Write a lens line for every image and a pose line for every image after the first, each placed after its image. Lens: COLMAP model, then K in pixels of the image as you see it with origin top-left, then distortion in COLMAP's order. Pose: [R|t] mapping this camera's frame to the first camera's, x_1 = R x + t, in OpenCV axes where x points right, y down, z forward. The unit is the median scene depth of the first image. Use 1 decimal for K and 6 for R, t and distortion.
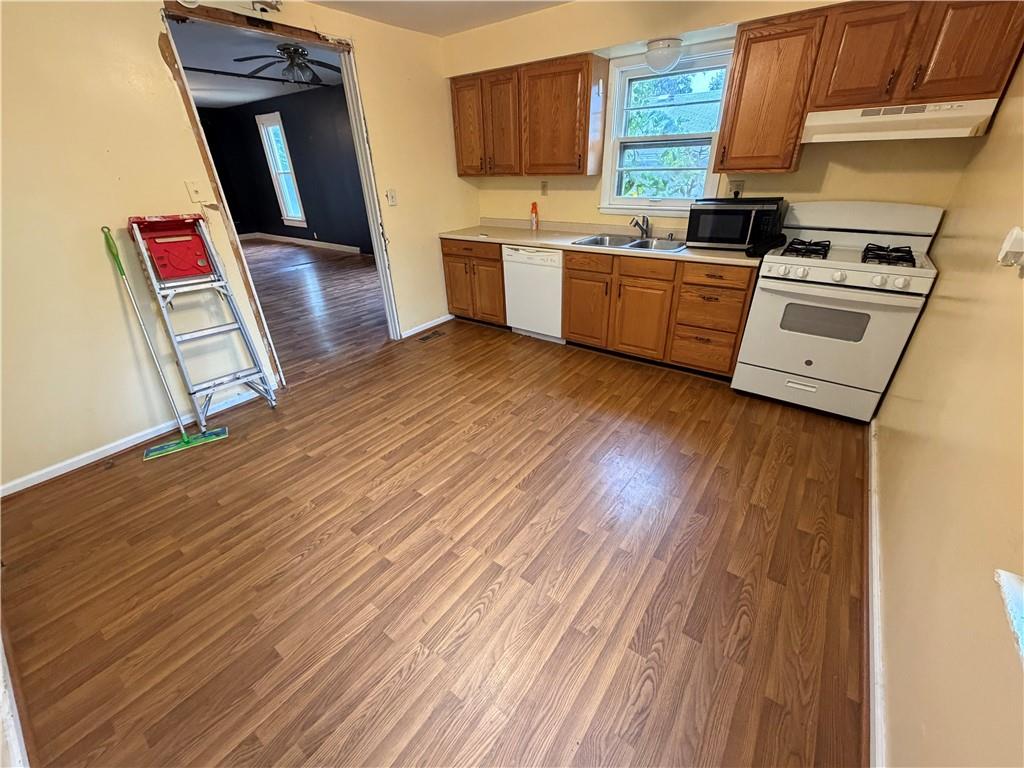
lens RADIAL K [[411.4, 0, 512.0], [0, 411.4, 384.0], [0, 0, 1]] dist [-0.001775, 0.000016]
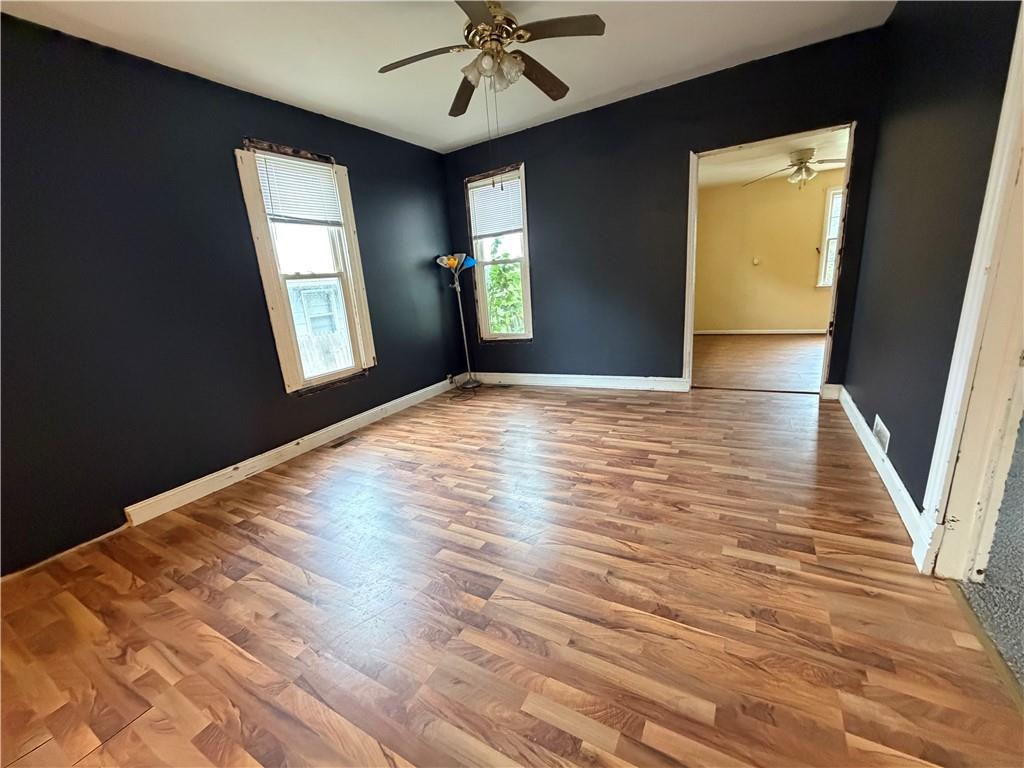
lens RADIAL K [[416.5, 0, 512.0], [0, 416.5, 384.0], [0, 0, 1]] dist [0.000556, 0.000370]
pose [[-0.121870, -0.211836, 0.969677, -0.613803], [0.536122, 0.808130, 0.243925, -0.304284], [-0.835297, 0.549592, 0.015083, 0.653739]]
